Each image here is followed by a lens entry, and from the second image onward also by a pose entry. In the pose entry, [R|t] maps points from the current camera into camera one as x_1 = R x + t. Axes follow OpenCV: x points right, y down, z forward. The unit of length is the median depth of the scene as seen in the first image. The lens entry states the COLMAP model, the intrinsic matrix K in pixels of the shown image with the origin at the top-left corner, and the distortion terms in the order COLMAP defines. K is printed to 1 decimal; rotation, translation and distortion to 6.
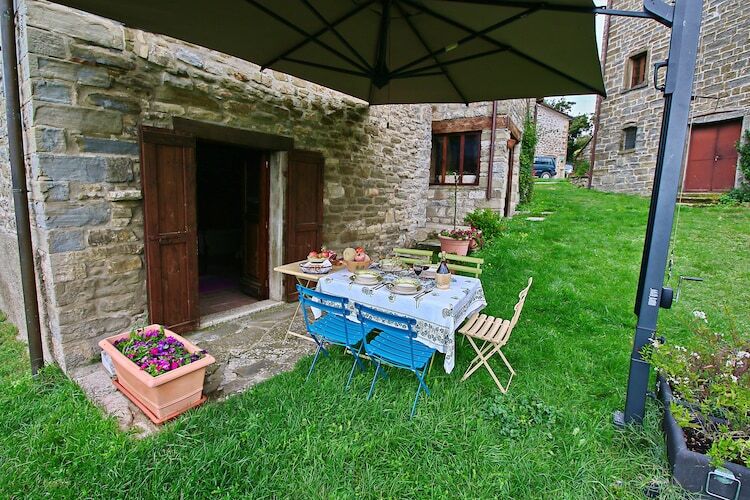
lens RADIAL K [[406.1, 0, 375.0], [0, 406.1, 250.0], [0, 0, 1]] dist [0.002936, -0.016743]
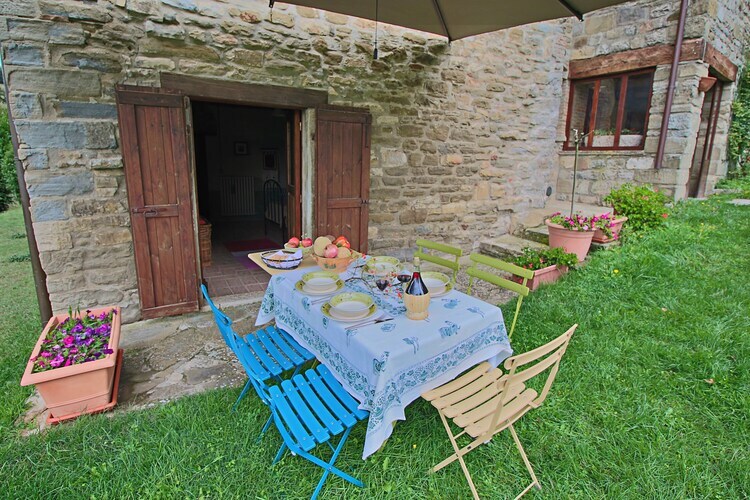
lens RADIAL K [[406.1, 0, 375.0], [0, 406.1, 250.0], [0, 0, 1]] dist [0.002936, -0.016743]
pose [[0.900042, 0.090338, -0.426336, 0.271387], [-0.058910, 0.994520, 0.086368, -0.040974], [0.431802, -0.052620, 0.900432, 0.321203]]
